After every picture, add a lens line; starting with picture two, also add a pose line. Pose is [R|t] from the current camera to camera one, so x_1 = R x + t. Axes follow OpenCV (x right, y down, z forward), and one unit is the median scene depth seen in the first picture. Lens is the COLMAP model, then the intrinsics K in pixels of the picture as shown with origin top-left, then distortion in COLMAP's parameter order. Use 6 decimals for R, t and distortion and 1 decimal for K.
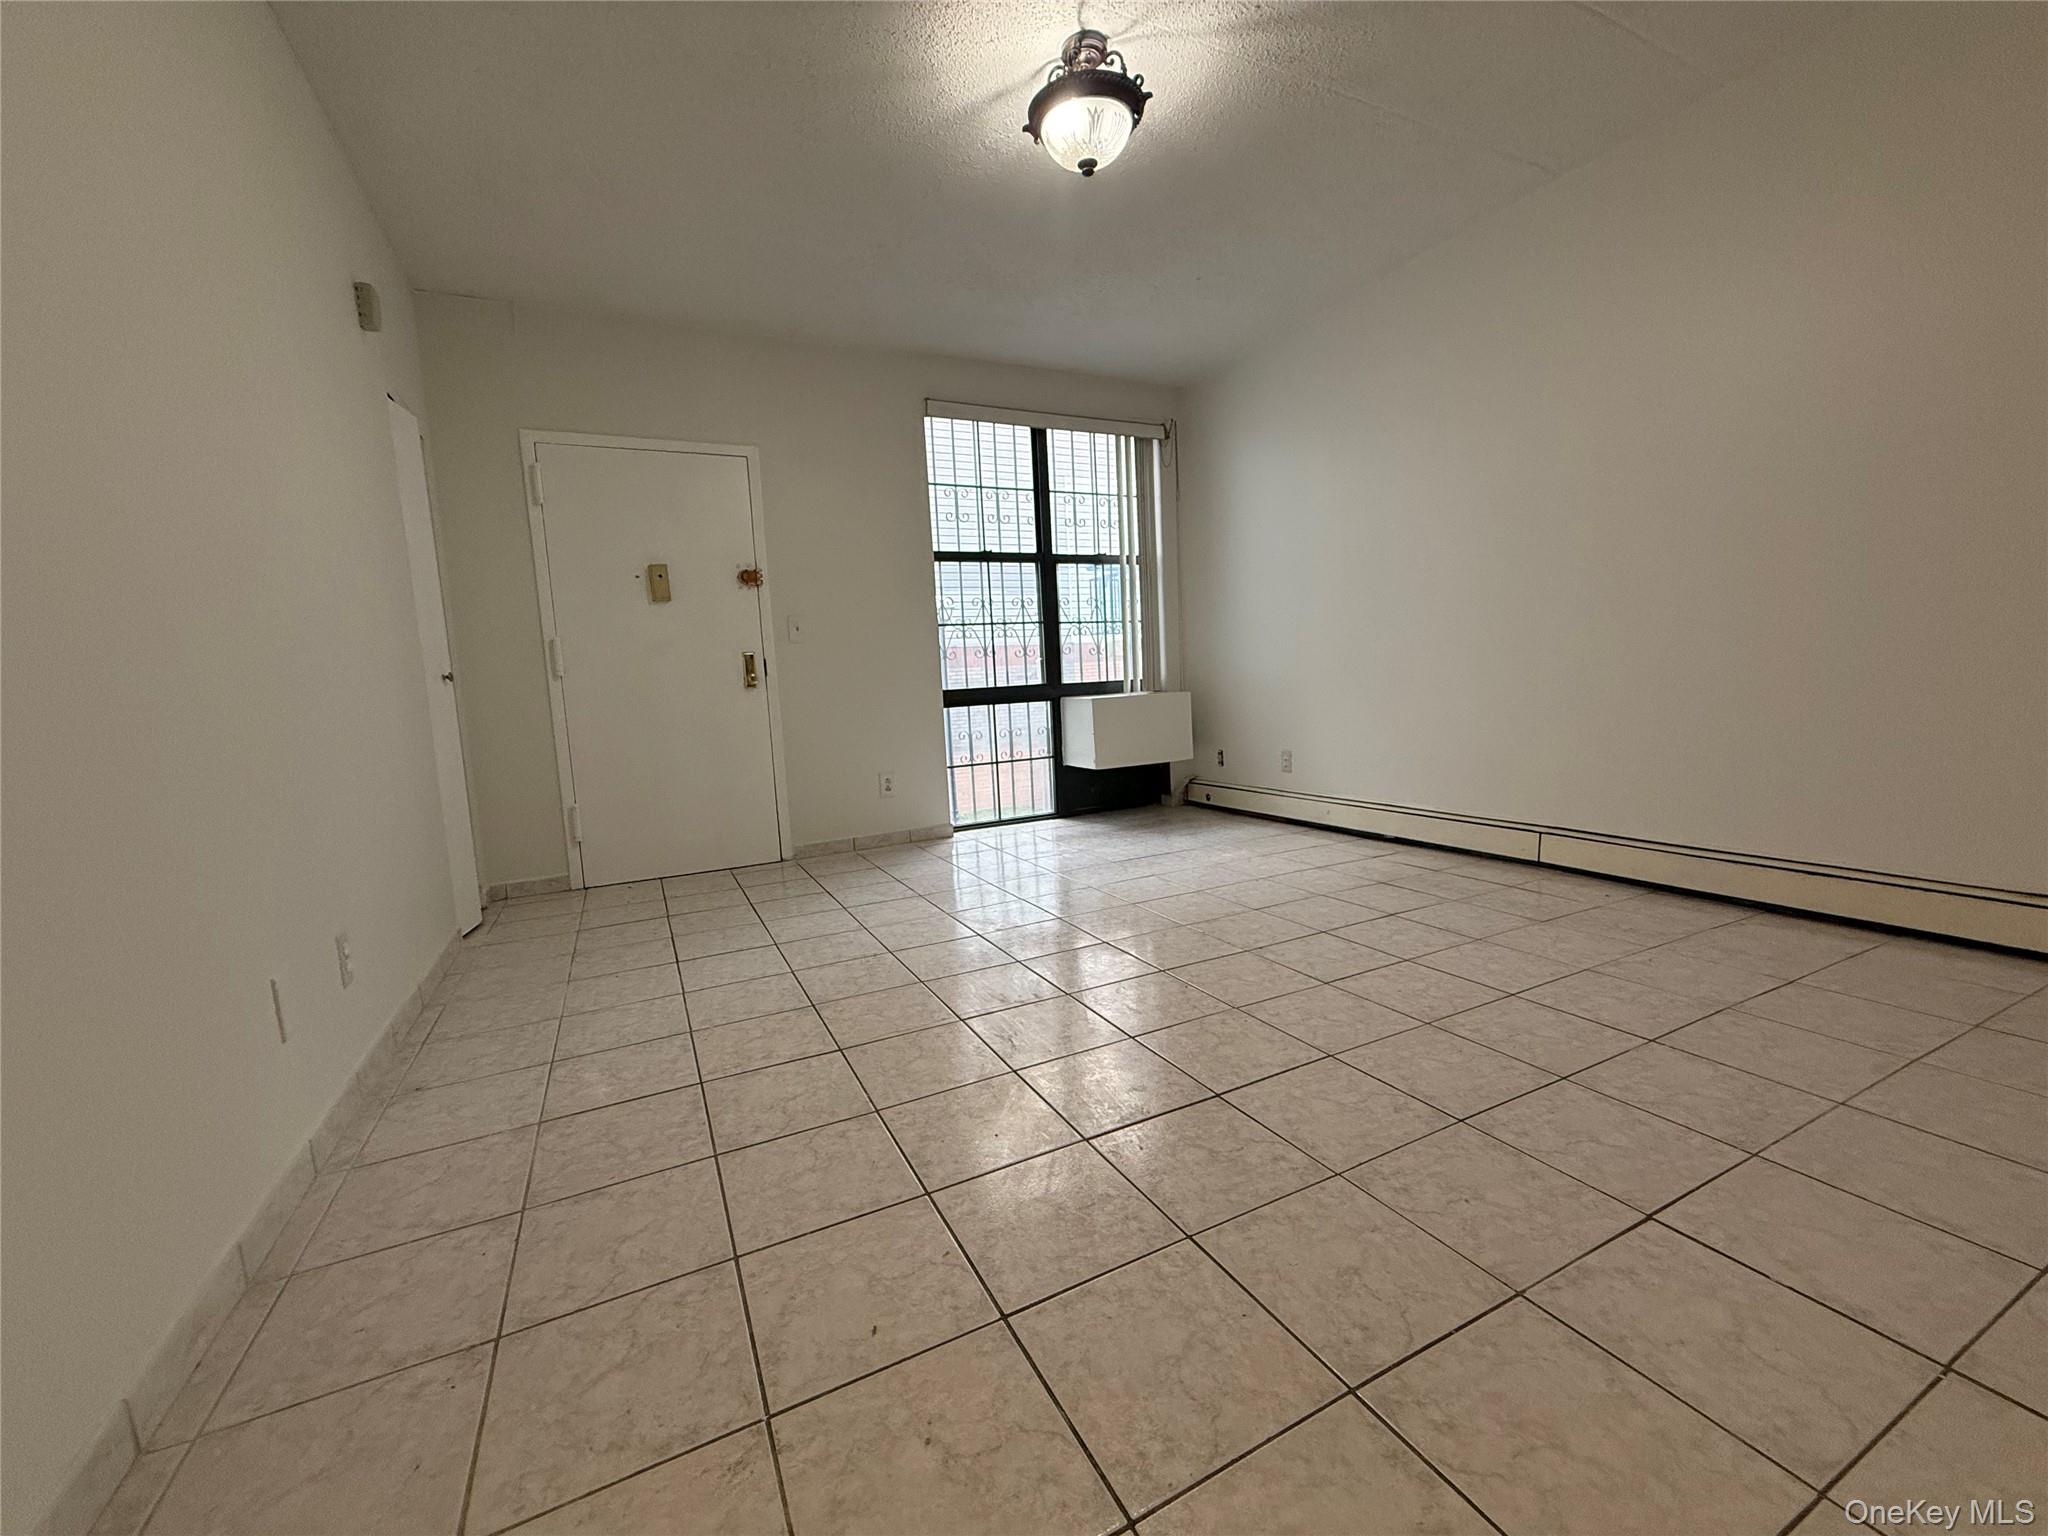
lens RADIAL K [[819.0, 0, 1022.0], [0, 819.0, 768.6], [0, 0, 1]] dist [0.000077, 0.000266]
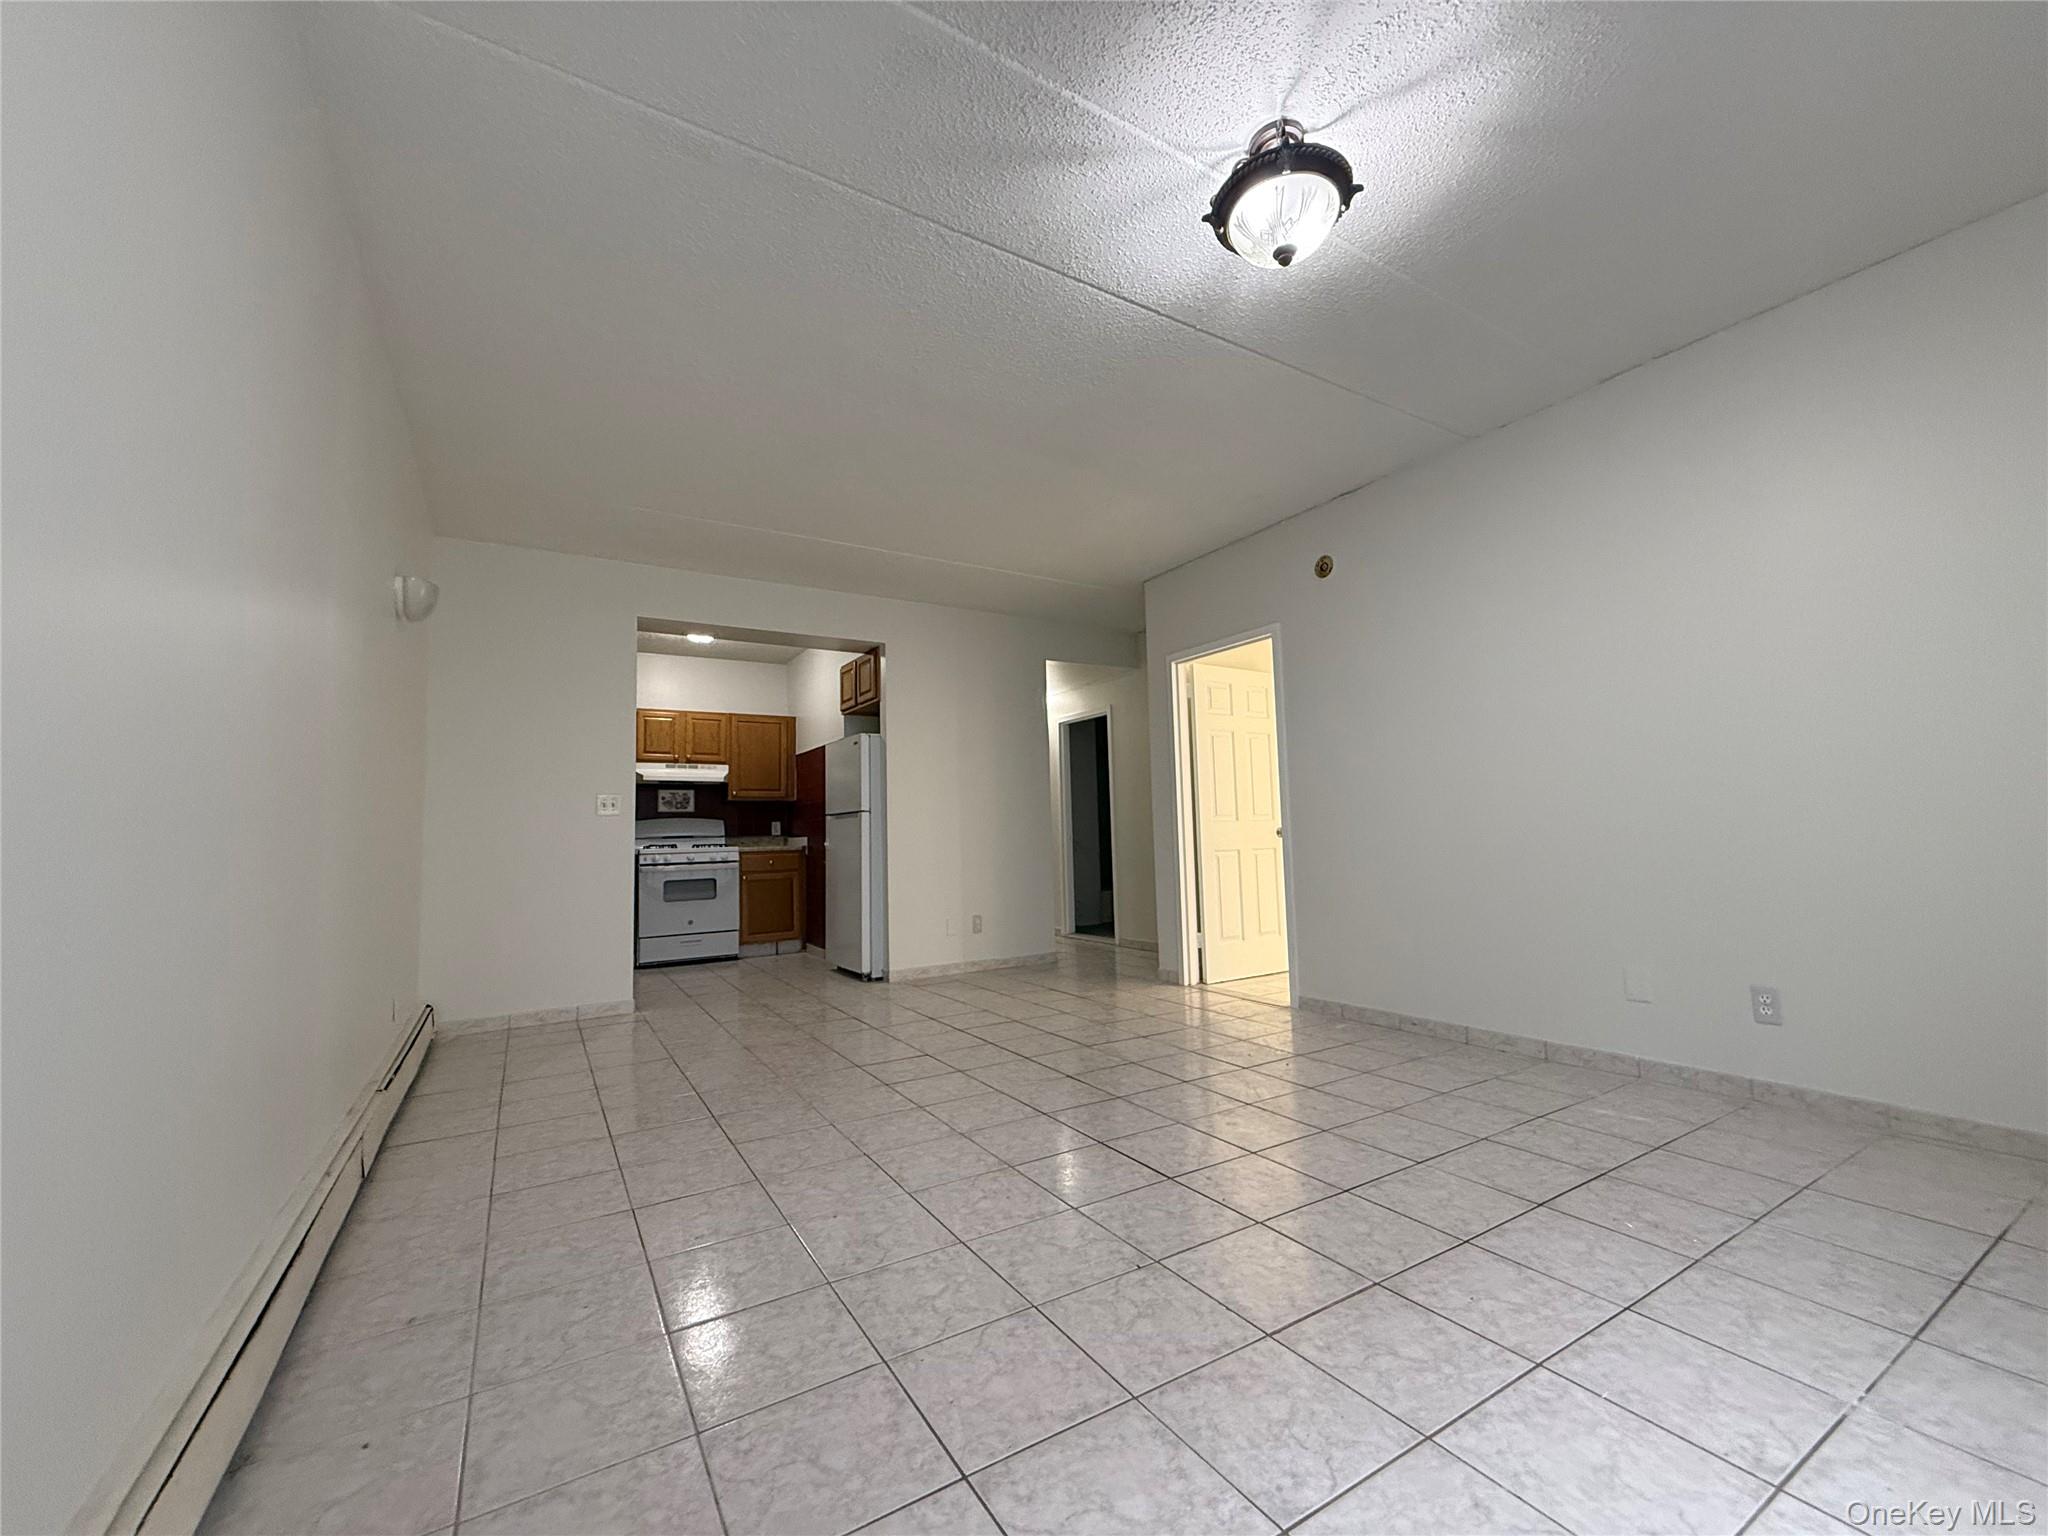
lens RADIAL K [[819.0, 0, 1030.3], [0, 819.0, 776.8], [0, 0, 1]] dist [0.000077, 0.000266]
pose [[-0.991806, 0.070302, -0.106667, 0.228607], [0.065966, 0.996867, 0.043651, -0.123948], [0.109401, 0.036257, -0.993336, 0.889224]]
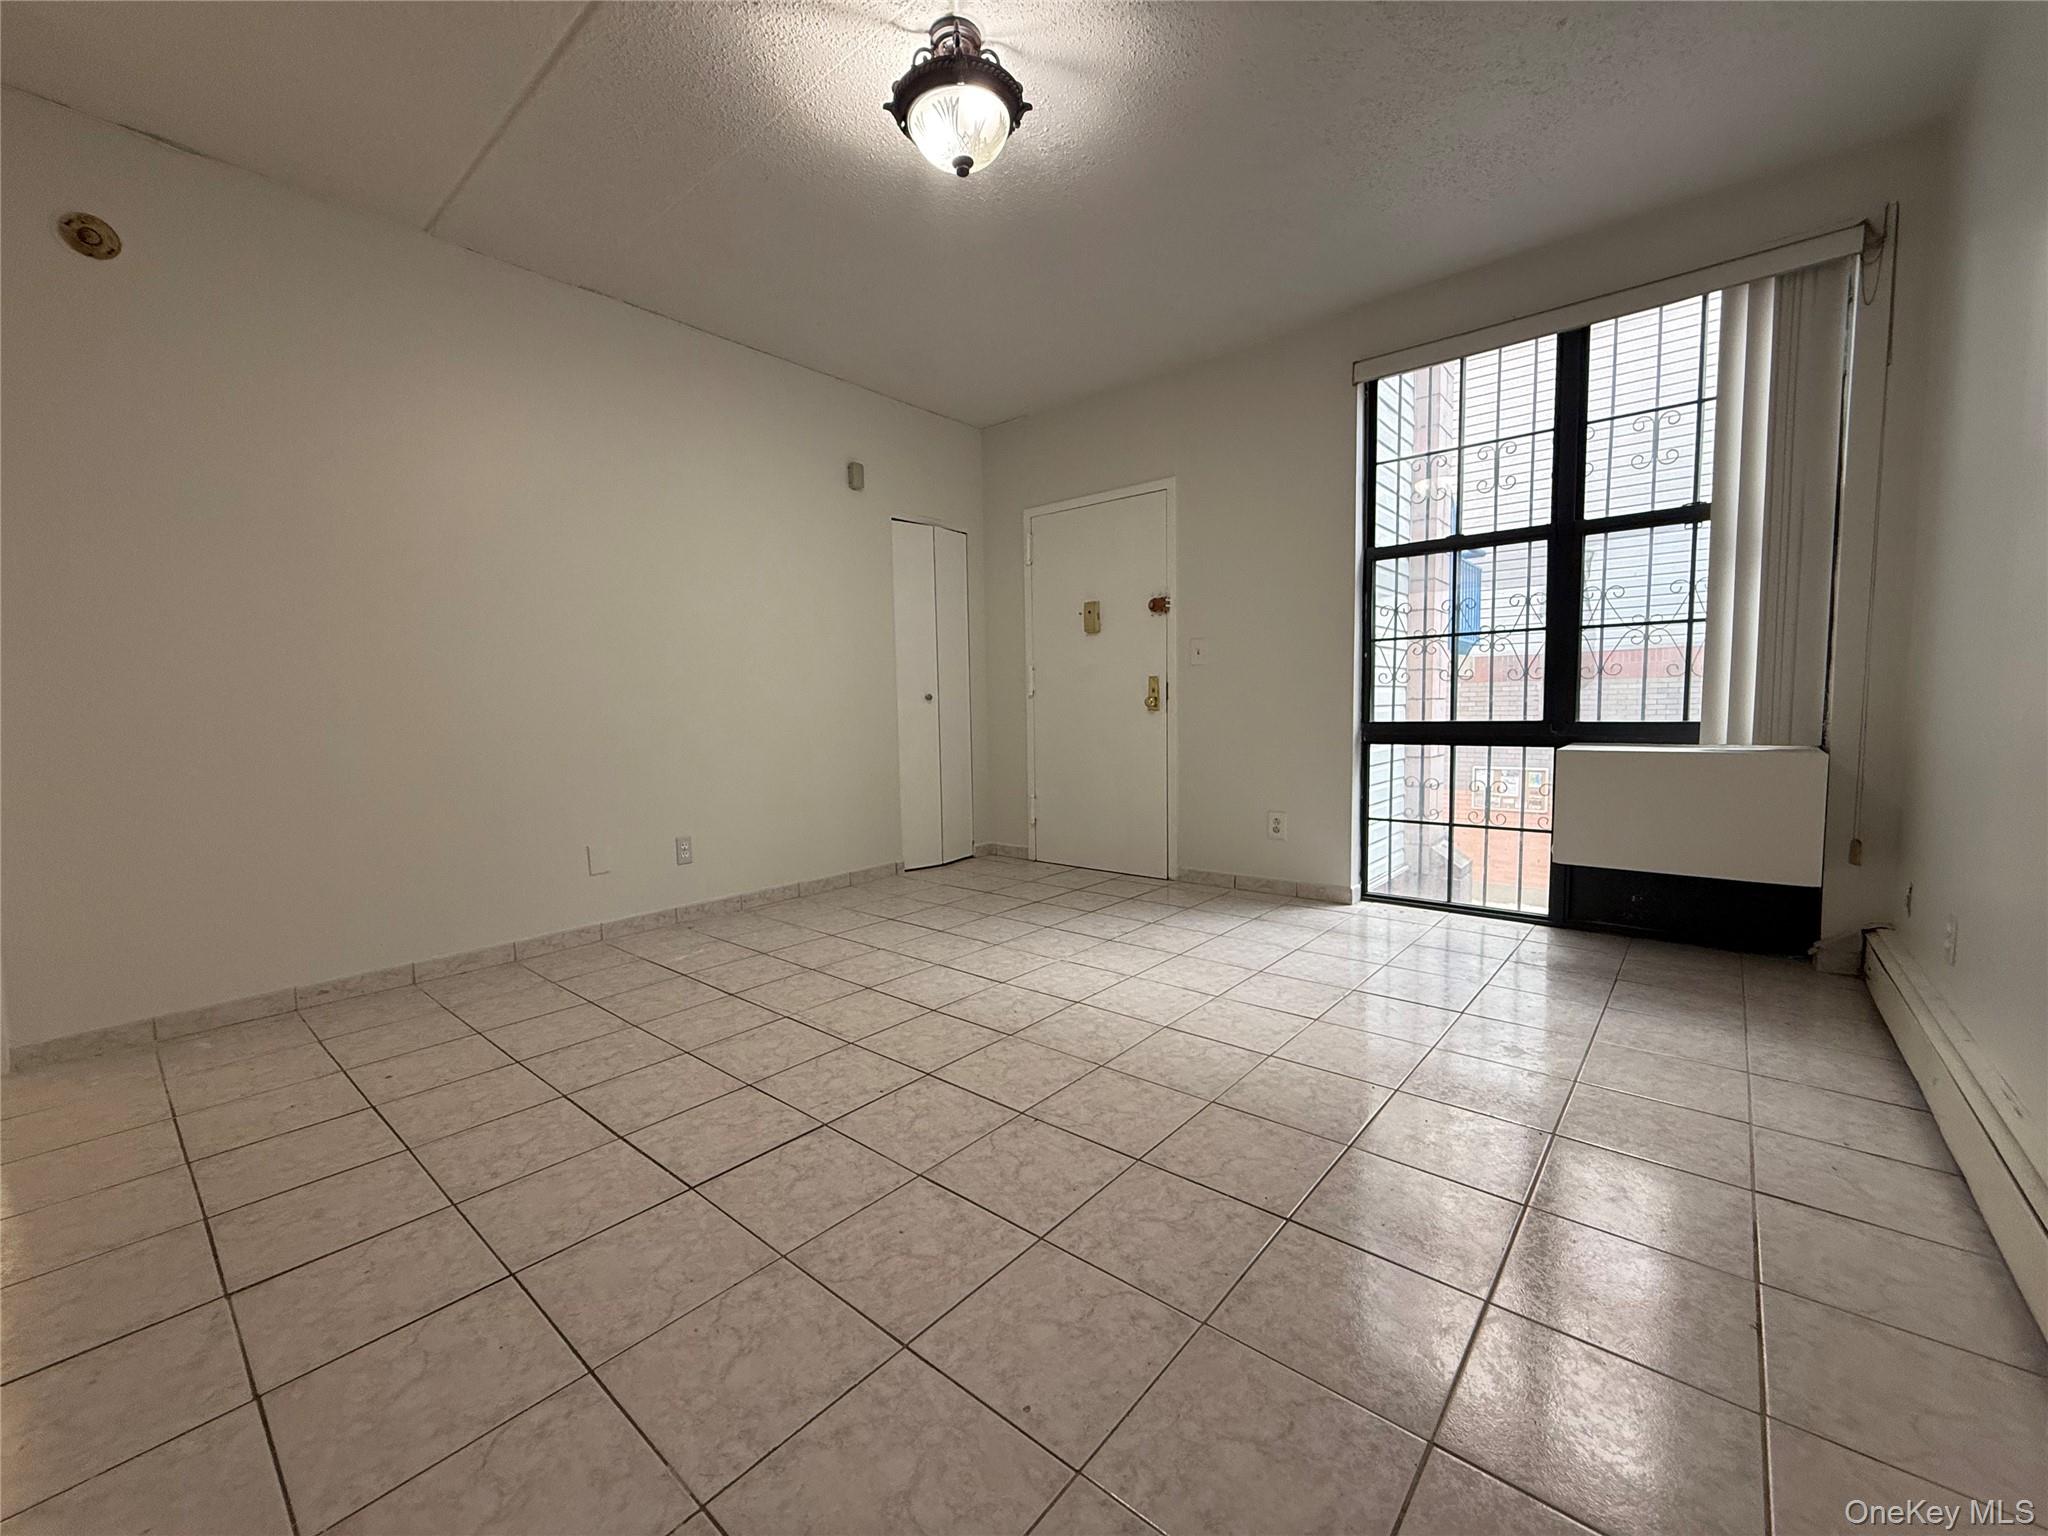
lens RADIAL K [[819.0, 0, 1017.5], [0, 819.0, 769.2], [0, 0, 1]] dist [0.000077, 0.000266]
pose [[0.398657, 0.115318, -0.909821, 0.485110], [-0.102795, 0.991430, 0.080620, -0.077489], [0.911321, 0.061385, 0.407094, 0.357740]]
